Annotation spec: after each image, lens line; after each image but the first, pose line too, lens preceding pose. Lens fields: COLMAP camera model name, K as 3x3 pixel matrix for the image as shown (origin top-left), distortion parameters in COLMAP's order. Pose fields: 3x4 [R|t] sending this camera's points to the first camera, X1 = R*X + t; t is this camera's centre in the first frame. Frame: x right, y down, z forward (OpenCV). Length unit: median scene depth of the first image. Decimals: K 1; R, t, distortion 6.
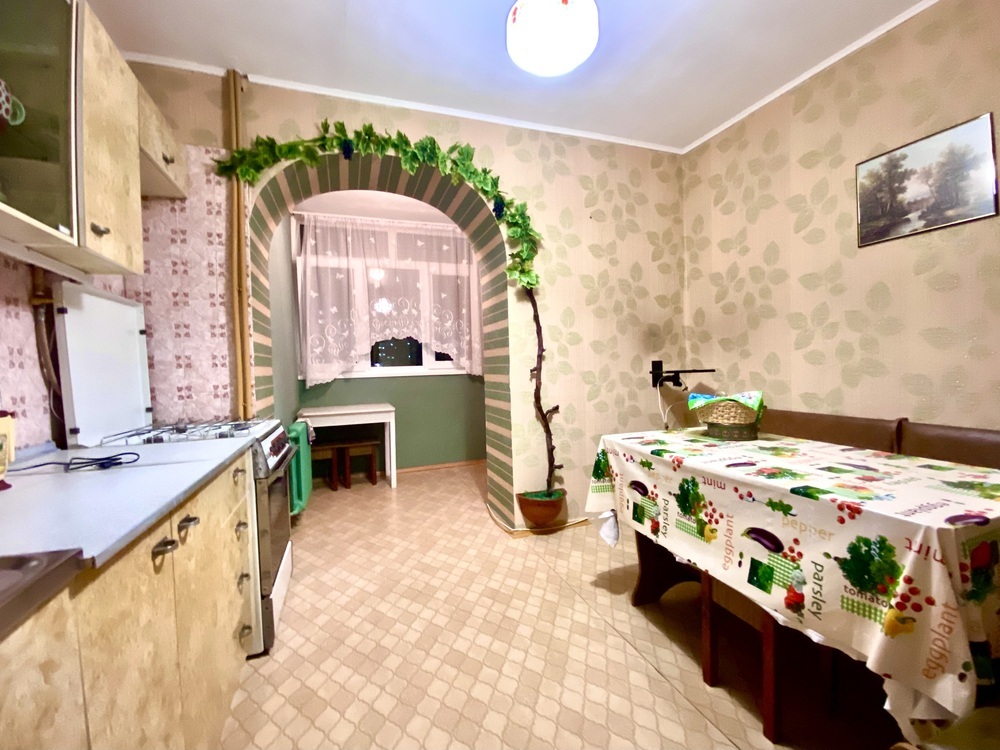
lens RADIAL K [[436.8, 0, 511.4], [0, 436.8, 378.0], [0, 0, 1]] dist [0.022633, -0.023940]
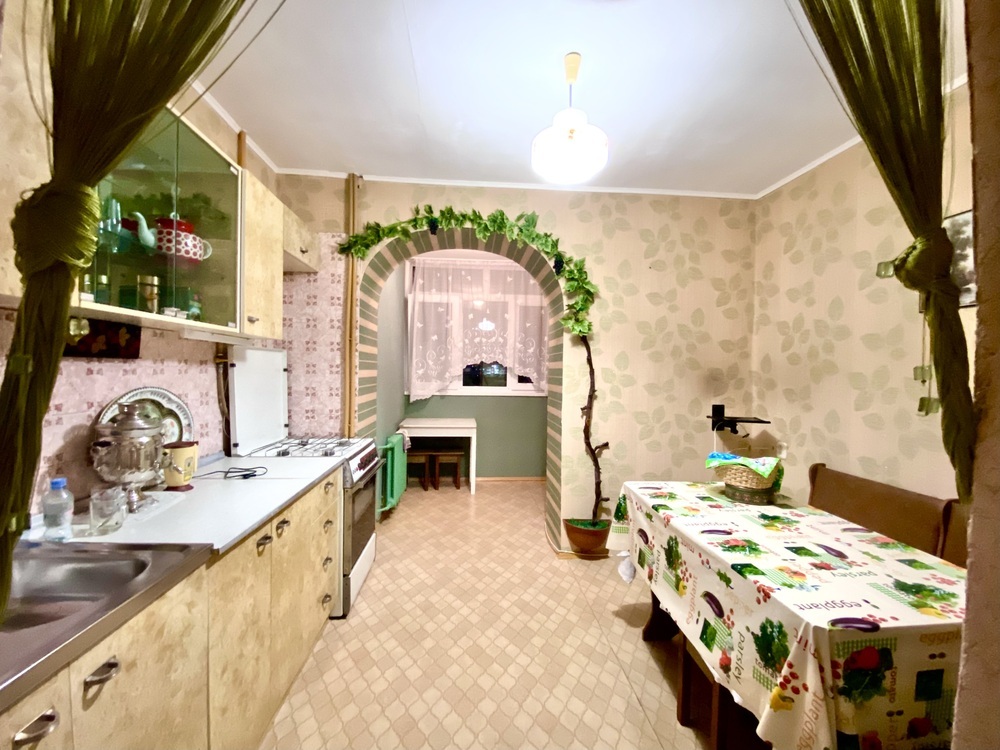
lens RADIAL K [[436.8, 0, 511.4], [0, 436.8, 378.0], [0, 0, 1]] dist [0.022633, -0.023940]
pose [[0.962672, 0.053972, -0.265235, 0.209243], [-0.055015, 0.998479, 0.003499, -0.116457], [0.265021, 0.011224, 0.964177, -0.145718]]
